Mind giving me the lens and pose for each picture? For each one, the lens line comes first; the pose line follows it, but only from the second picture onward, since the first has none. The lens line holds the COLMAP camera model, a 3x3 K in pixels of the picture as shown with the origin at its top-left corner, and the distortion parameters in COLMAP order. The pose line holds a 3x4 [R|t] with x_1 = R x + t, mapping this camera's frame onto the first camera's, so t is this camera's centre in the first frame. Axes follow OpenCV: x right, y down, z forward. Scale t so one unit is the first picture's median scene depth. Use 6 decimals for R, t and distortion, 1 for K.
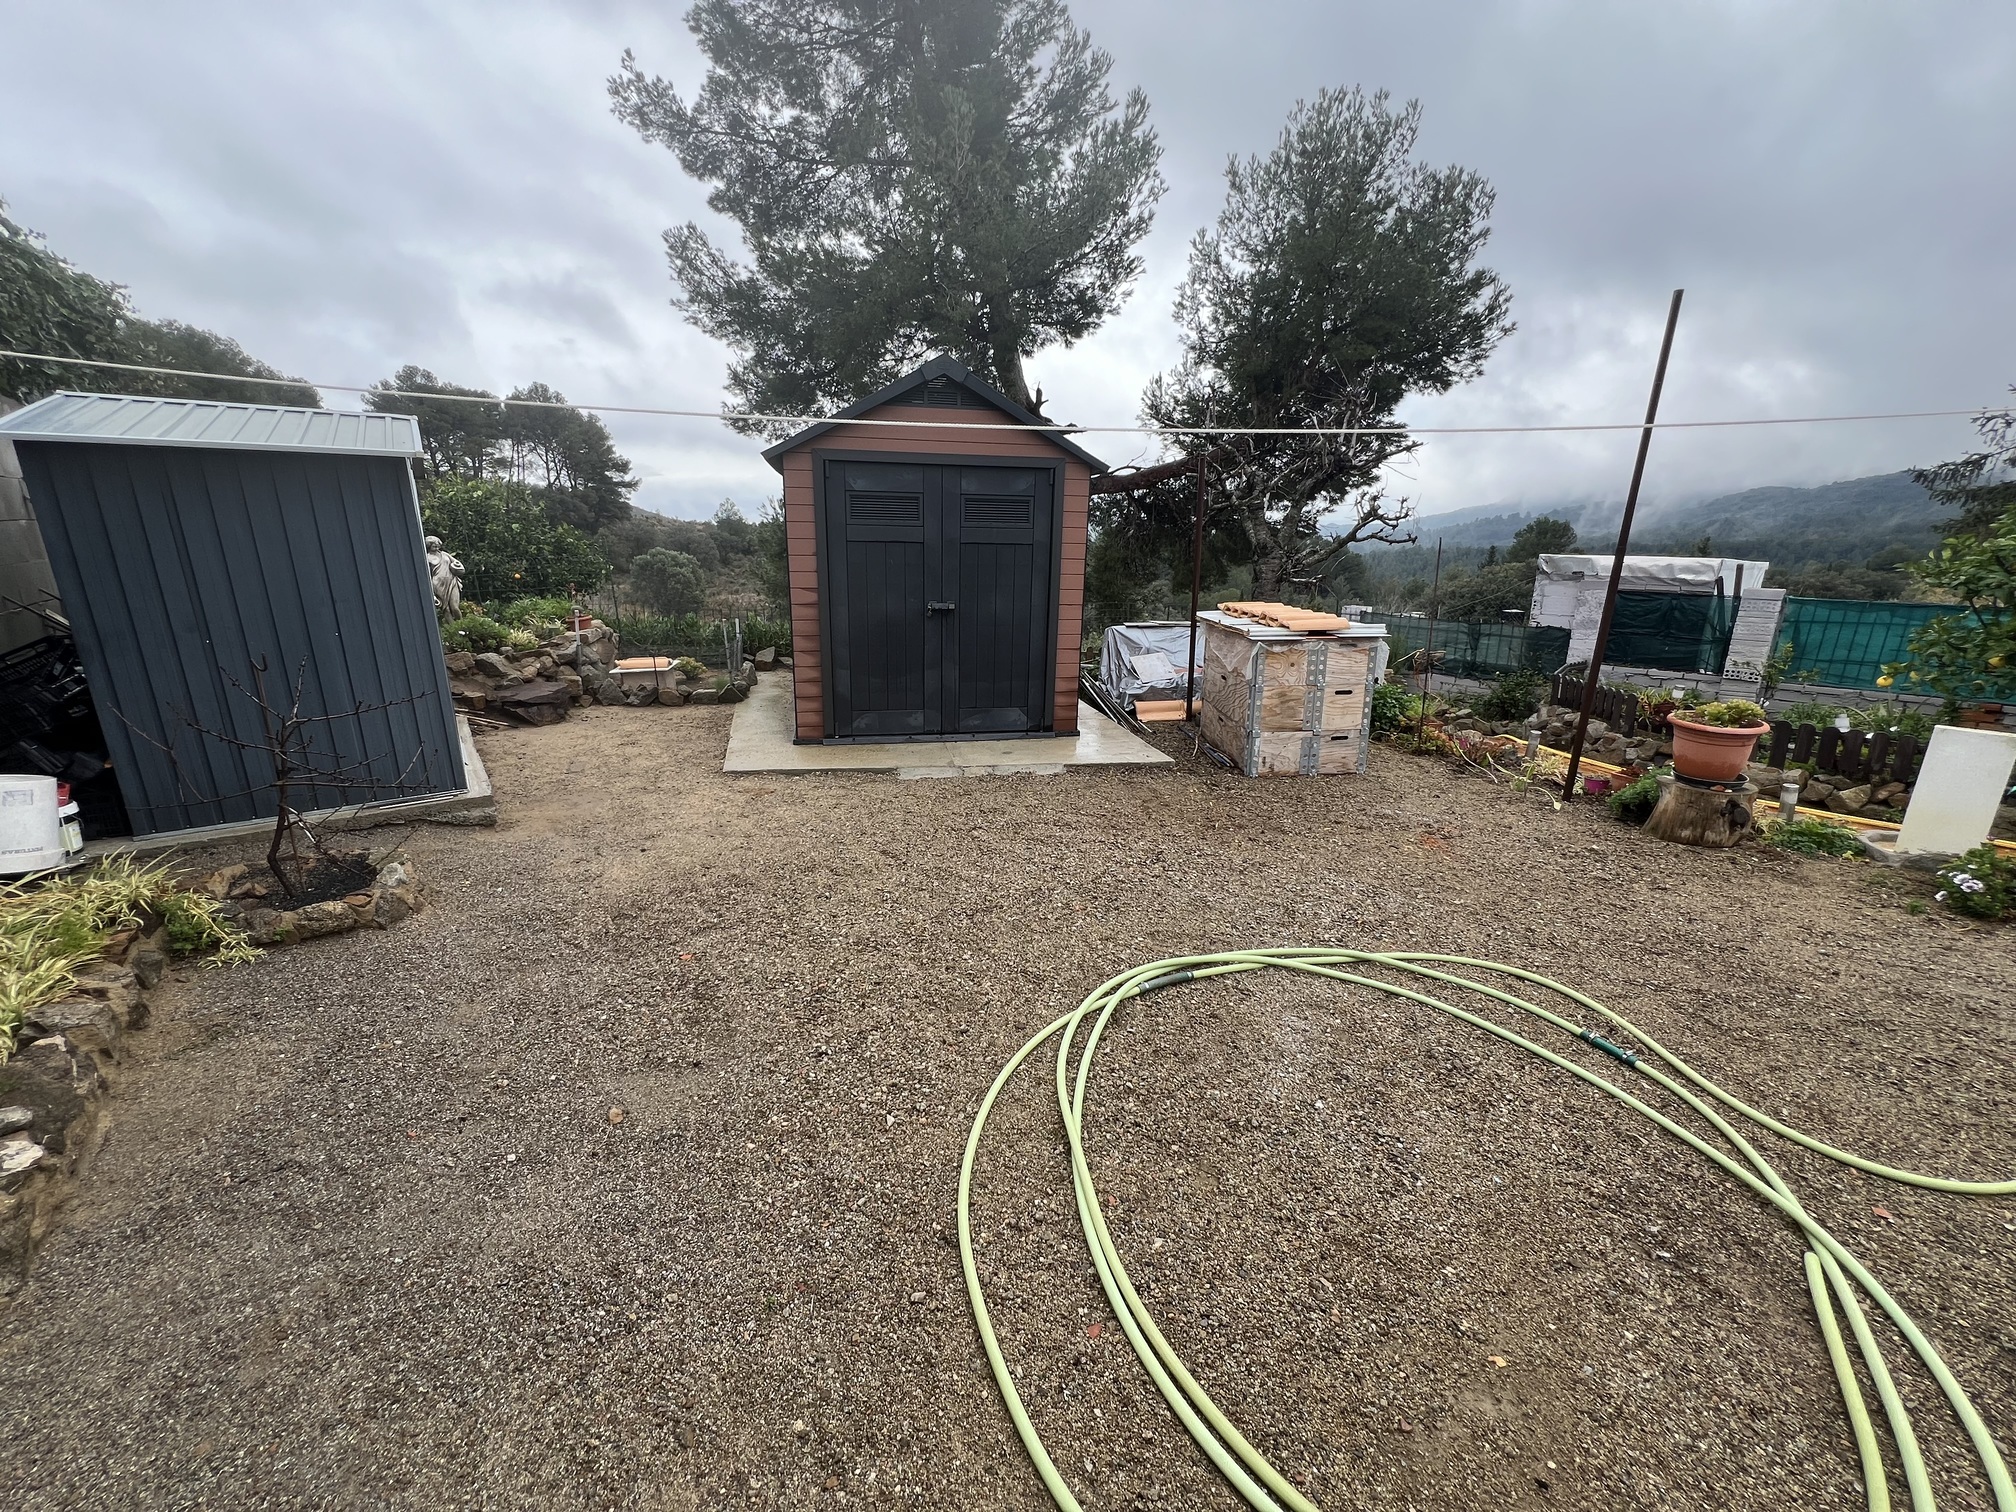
lens RADIAL K [[807.3, 0, 1008.0], [0, 807.3, 756.0], [0, 0, 1]] dist [-0.000045, -0.000454]
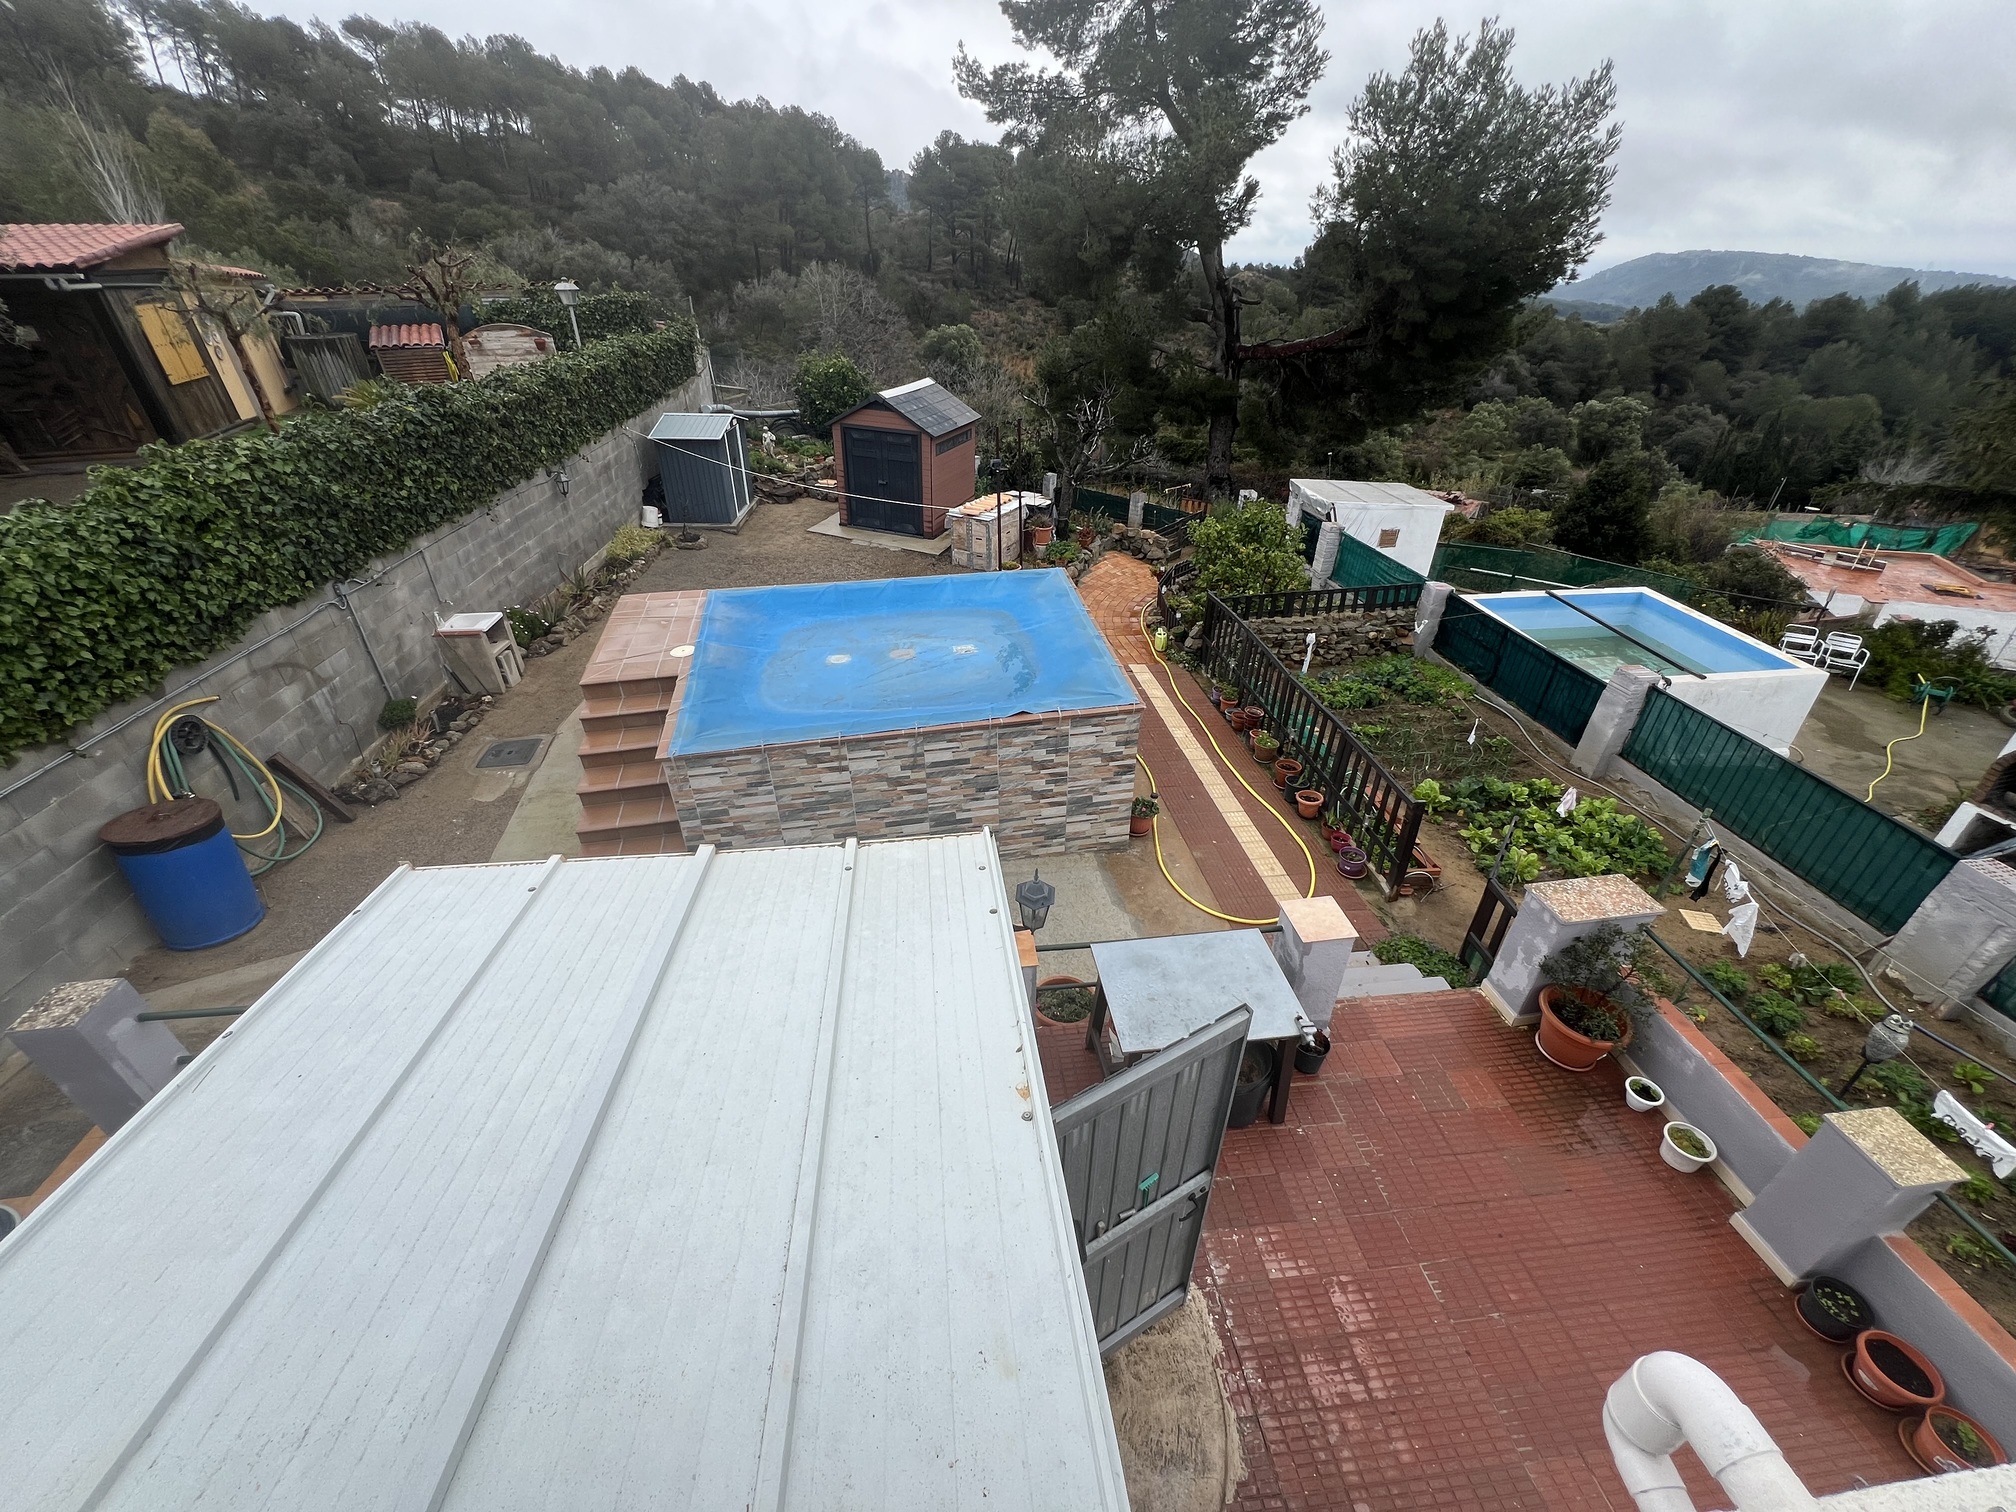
lens RADIAL K [[807.3, 0, 1008.0], [0, 807.3, 756.0], [0, 0, 1]] dist [-0.000045, -0.000454]
pose [[0.838491, 0.295630, -0.457751, 1.937818], [-0.160816, 0.936876, 0.310487, -0.251059], [0.520645, -0.186727, 0.833103, -1.330708]]
